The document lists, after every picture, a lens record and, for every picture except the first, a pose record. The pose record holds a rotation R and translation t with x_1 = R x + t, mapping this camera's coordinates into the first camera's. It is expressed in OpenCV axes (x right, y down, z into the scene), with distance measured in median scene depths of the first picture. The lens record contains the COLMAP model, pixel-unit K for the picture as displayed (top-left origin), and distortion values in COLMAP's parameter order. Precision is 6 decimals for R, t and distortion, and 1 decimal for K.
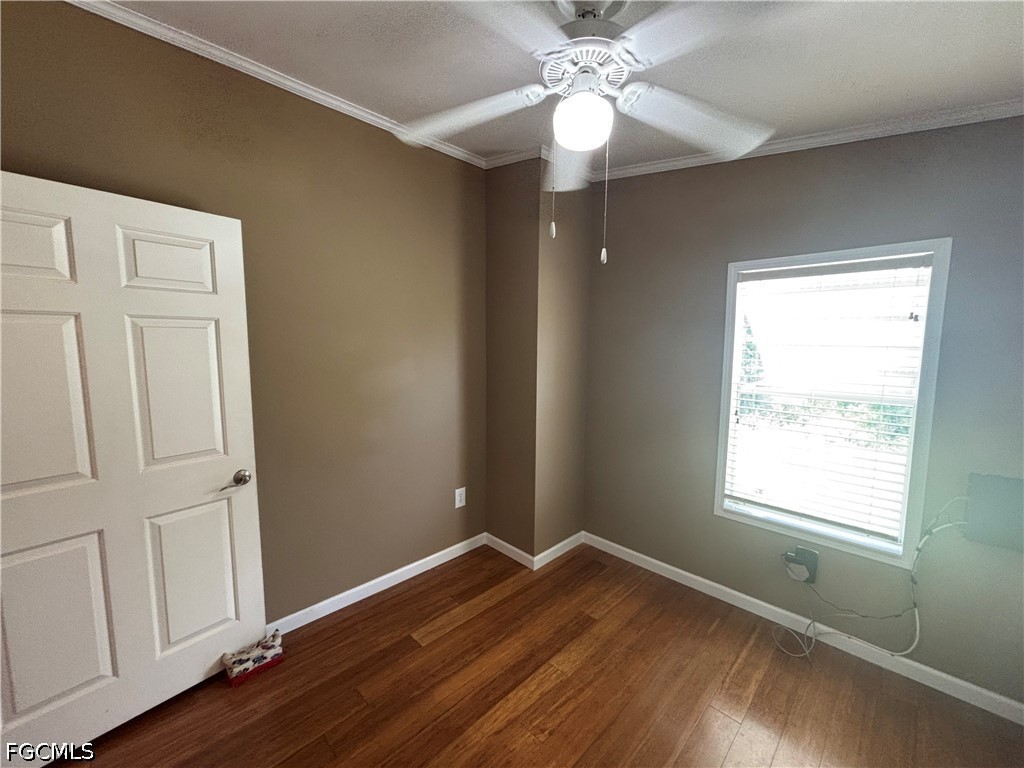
lens RADIAL K [[412.0, 0, 512.0], [0, 412.0, 386.7], [0, 0, 1]] dist [0.000649, 0.000077]
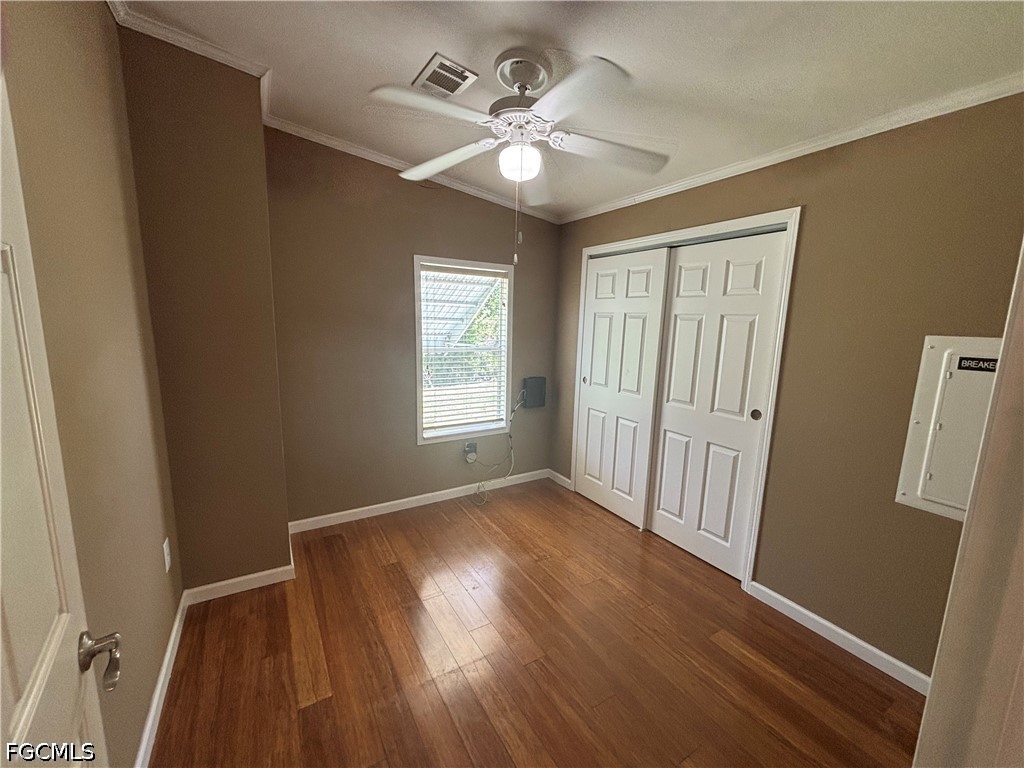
lens RADIAL K [[412.0, 0, 512.0], [0, 412.0, 386.7], [0, 0, 1]] dist [0.000649, 0.000077]
pose [[0.240452, -0.160262, 0.957340, -0.728246], [0.084102, 0.986007, 0.143937, -0.046669], [-0.967011, 0.045905, 0.250566, 0.387659]]
